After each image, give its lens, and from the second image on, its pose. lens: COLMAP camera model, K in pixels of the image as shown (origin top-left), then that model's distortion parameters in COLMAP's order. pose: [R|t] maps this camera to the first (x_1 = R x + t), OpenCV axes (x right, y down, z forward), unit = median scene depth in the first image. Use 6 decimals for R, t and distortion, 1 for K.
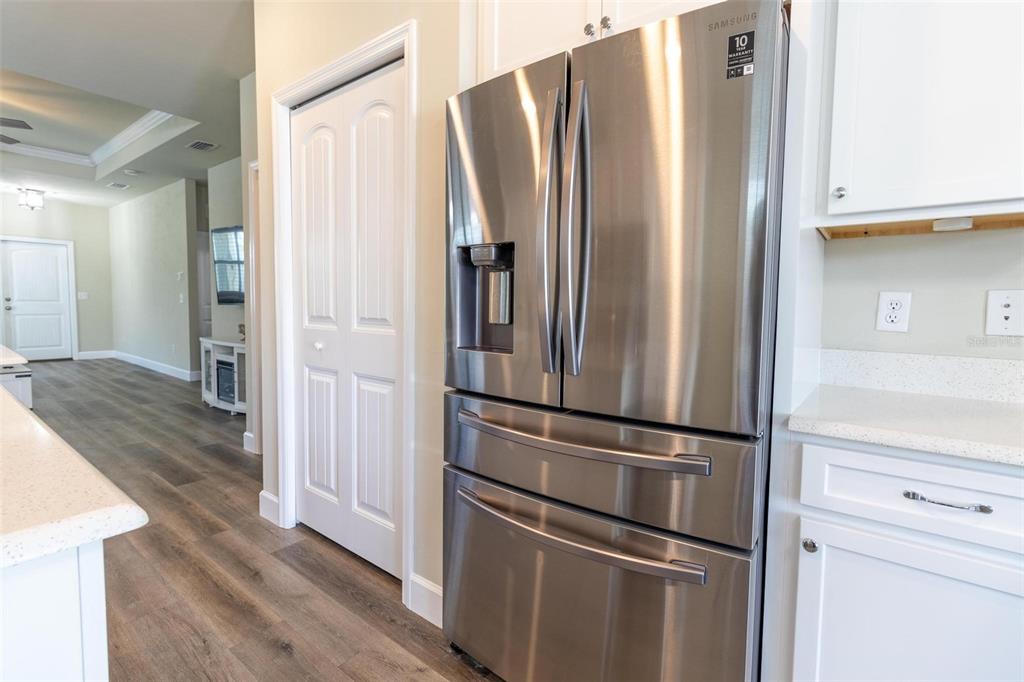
lens RADIAL K [[471.3, 0, 517.3], [0, 471.3, 332.8], [0, 0, 1]] dist [0.000413, 0.001667]
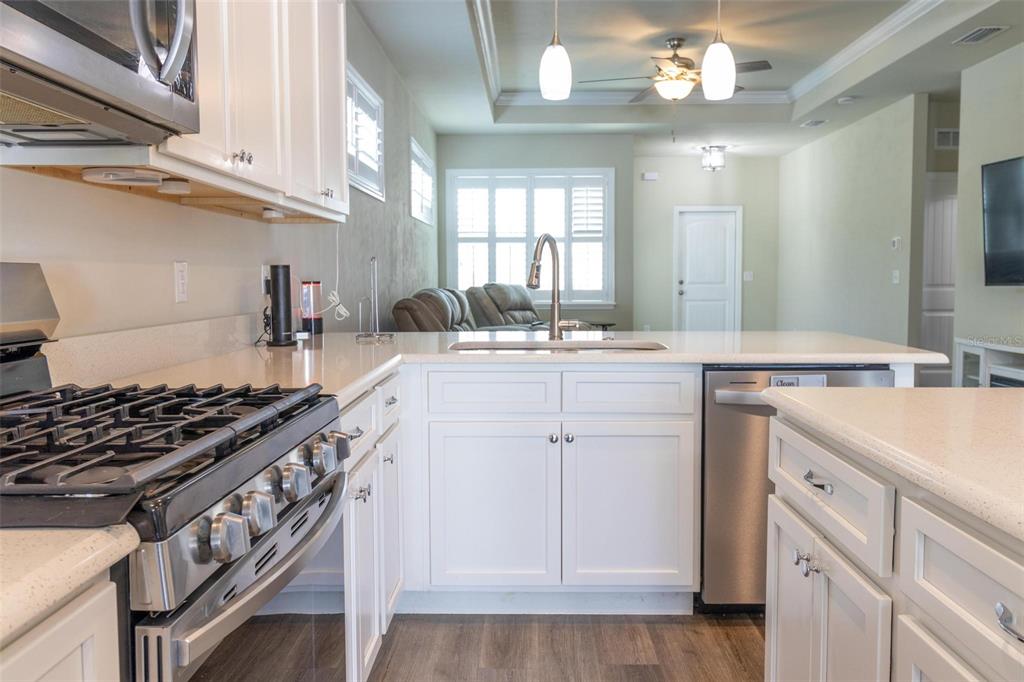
lens RADIAL K [[809.0, 0, 511.2], [0, 809.0, 326.8], [0, 0, 1]] dist [0.000519, 0.005250]
pose [[0.591422, 0.030942, -0.805769, -0.101779], [-0.037999, 0.999223, 0.010481, 0.004829], [0.805467, 0.024420, 0.592138, -0.092593]]
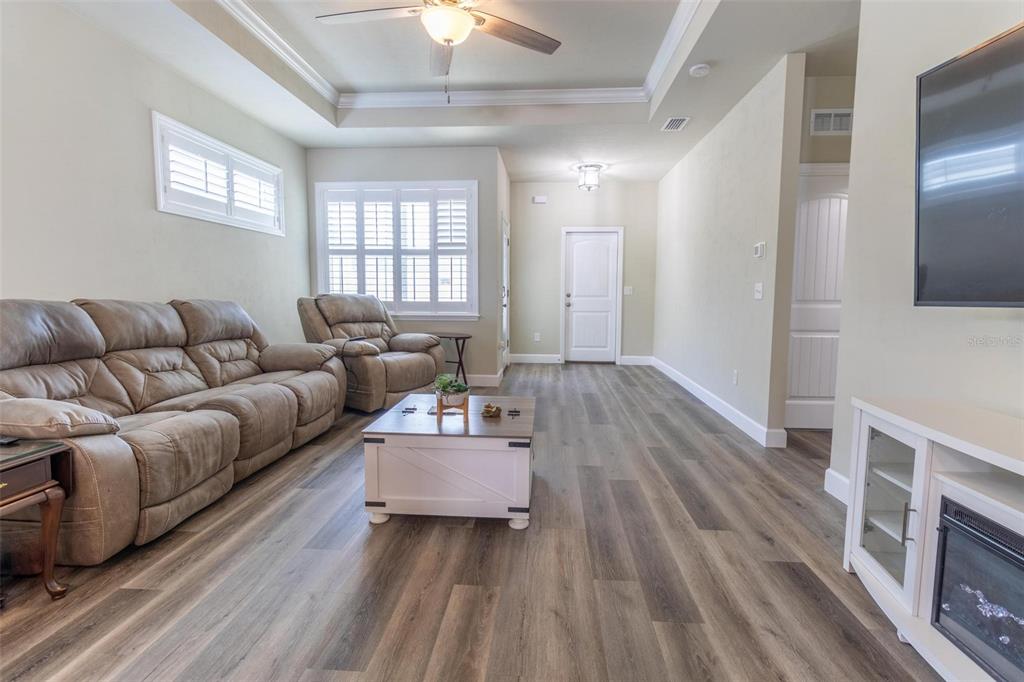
lens RADIAL K [[471.3, 0, 515.9], [0, 471.3, 334.6], [0, 0, 1]] dist [0.000413, 0.001667]
pose [[0.551604, 0.061886, -0.831807, -0.360570], [-0.048815, 0.997930, 0.041875, -0.027494], [0.832677, 0.017506, 0.553483, 0.407483]]
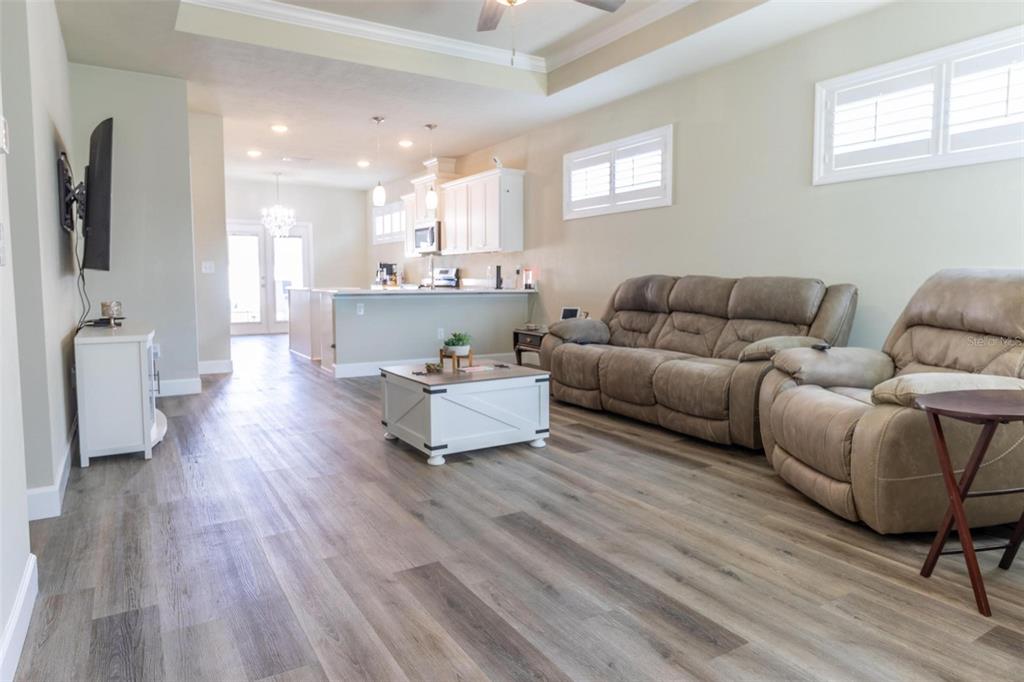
lens RADIAL K [[602.8, 0, 513.9], [0, 602.8, 341.6], [0, 0, 1]] dist [-0.004226, 0.002599]
pose [[-0.928836, -0.058244, 0.365883, -0.889424], [0.004730, 0.985620, 0.168908, -0.063114], [-0.370460, 0.158619, -0.915205, 1.011847]]
